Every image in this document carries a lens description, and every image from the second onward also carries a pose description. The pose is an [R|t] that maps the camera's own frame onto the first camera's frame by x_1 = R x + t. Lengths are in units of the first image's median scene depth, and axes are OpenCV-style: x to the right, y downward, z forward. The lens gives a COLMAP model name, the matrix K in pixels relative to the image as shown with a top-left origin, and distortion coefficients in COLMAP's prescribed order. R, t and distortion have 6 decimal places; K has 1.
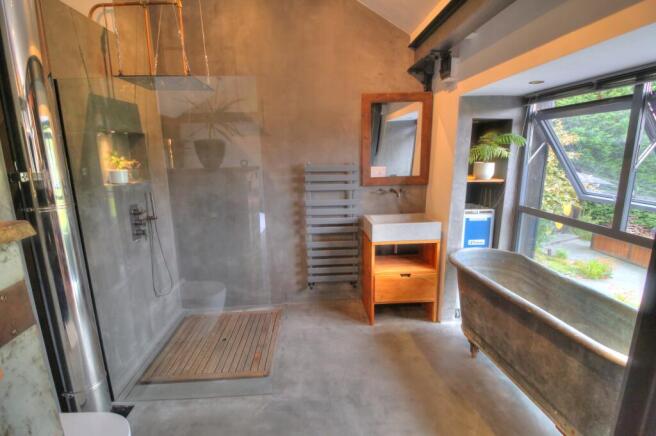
lens RADIAL K [[315.7, 0, 328.0], [0, 315.7, 218.0], [0, 0, 1]] dist [-0.002335, -0.000429]
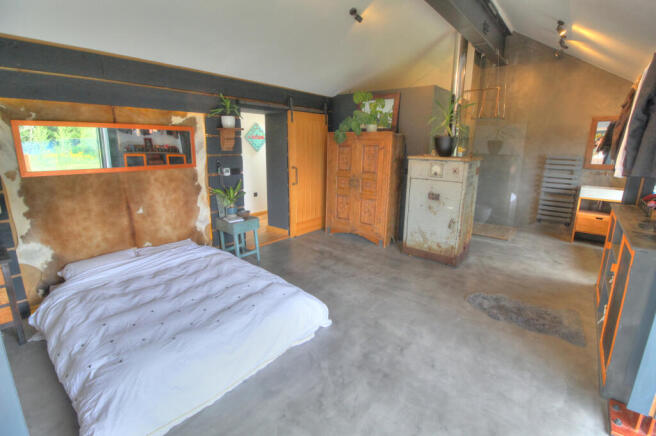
lens RADIAL K [[315.7, 0, 328.0], [0, 315.7, 218.0], [0, 0, 1]] dist [-0.002335, -0.000429]
pose [[0.731601, 0.178467, -0.657959, 0.268692], [-0.146630, 0.983731, 0.103789, 0.197041], [0.665778, 0.020544, 0.745867, -1.245461]]
